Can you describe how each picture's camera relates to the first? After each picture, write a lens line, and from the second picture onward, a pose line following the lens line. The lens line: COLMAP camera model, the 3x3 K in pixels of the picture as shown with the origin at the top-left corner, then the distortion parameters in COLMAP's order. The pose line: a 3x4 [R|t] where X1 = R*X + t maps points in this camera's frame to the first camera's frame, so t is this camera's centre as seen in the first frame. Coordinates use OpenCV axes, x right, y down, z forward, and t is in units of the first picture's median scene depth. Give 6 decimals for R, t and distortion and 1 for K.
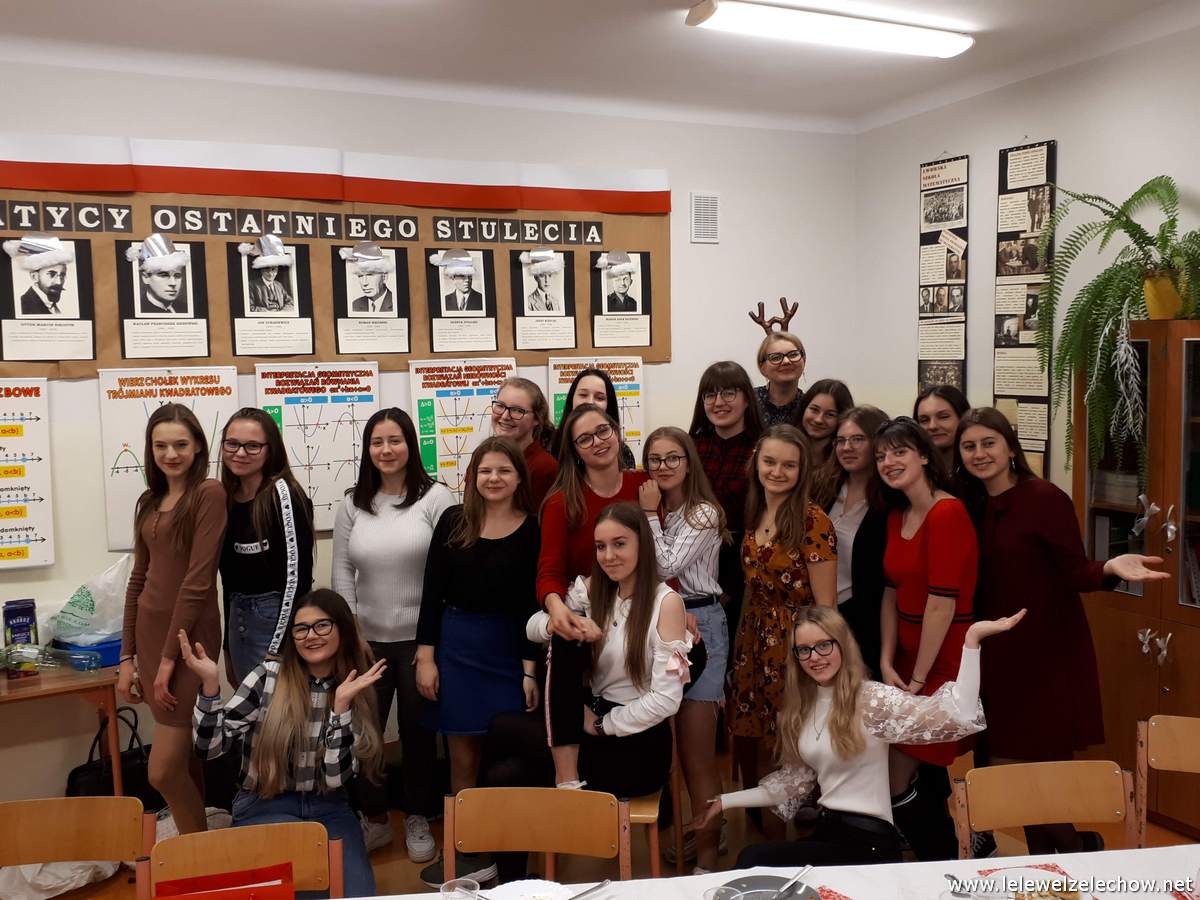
lens RADIAL K [[1490.9, 0, 600.0], [0, 1490.9, 450.0], [0, 0, 1]] dist [0.203450, -0.888878]
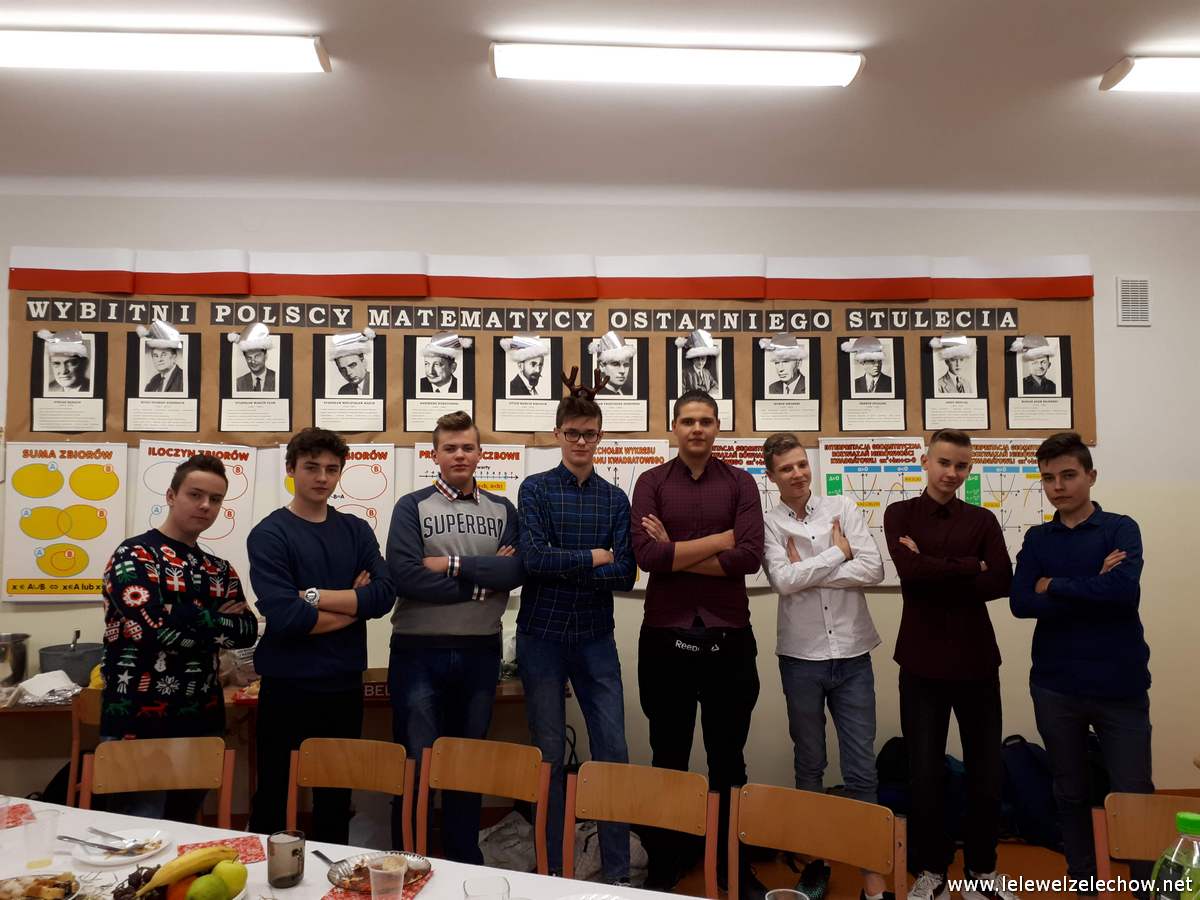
lens RADIAL K [[1490.9, 0, 600.0], [0, 1490.9, 450.0], [0, 0, 1]] dist [0.203450, -0.888878]
pose [[0.960974, 0.031003, -0.274895, 0.020924], [-0.044671, 0.998050, -0.043601, 0.004243], [0.273007, 0.054180, 0.960485, -0.101317]]
